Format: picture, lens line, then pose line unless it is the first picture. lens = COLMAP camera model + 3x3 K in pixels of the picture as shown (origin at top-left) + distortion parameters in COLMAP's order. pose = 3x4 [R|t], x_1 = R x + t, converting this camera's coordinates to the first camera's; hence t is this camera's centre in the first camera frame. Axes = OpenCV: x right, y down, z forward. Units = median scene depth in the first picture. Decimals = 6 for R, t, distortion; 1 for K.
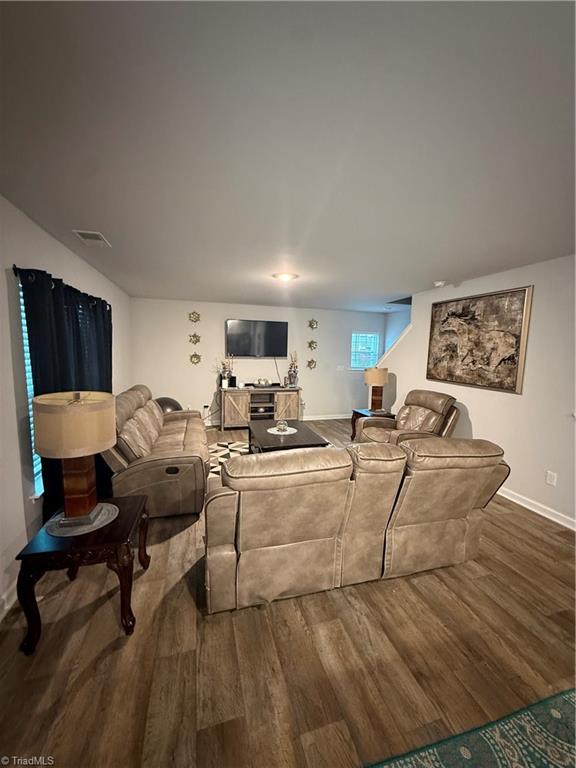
lens RADIAL K [[307.8, 0, 287.1], [0, 307.8, 382.7], [0, 0, 1]] dist [-0.002582, 0.001262]
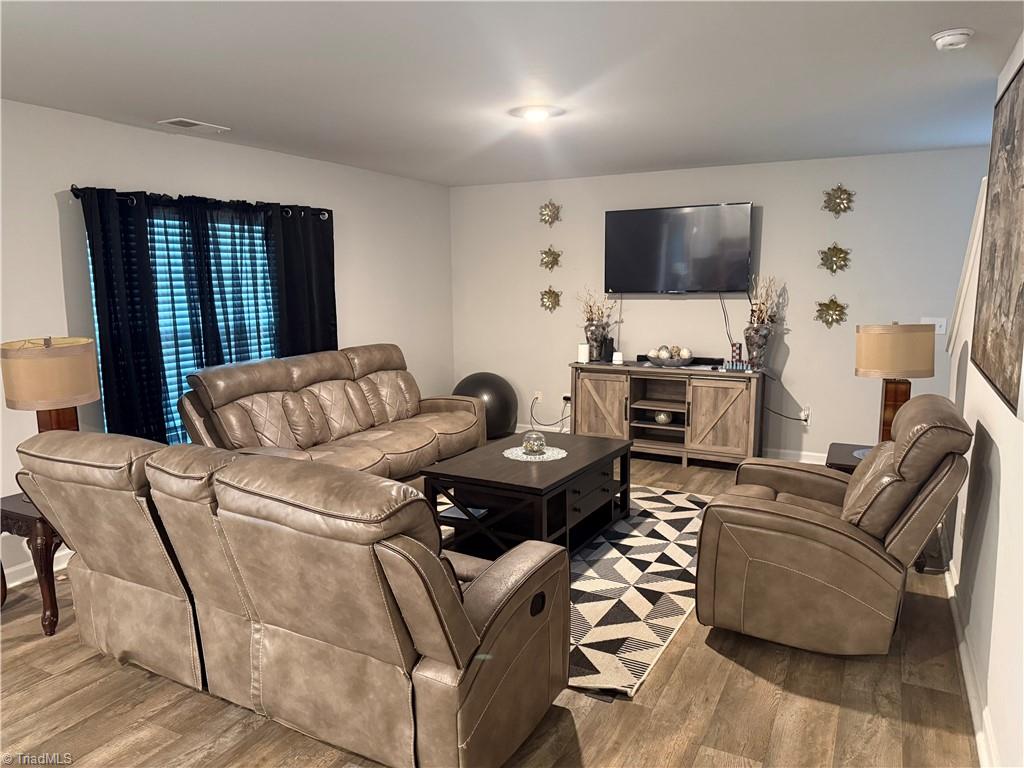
lens RADIAL K [[718.8, 0, 511.6], [0, 718.8, 385.2], [0, 0, 1]] dist [0.070566, -0.098494]
pose [[0.714305, 0.078243, -0.695447, 0.468051], [-0.052003, 0.996917, 0.058747, -0.005416], [0.697900, -0.005798, 0.716172, 0.135743]]
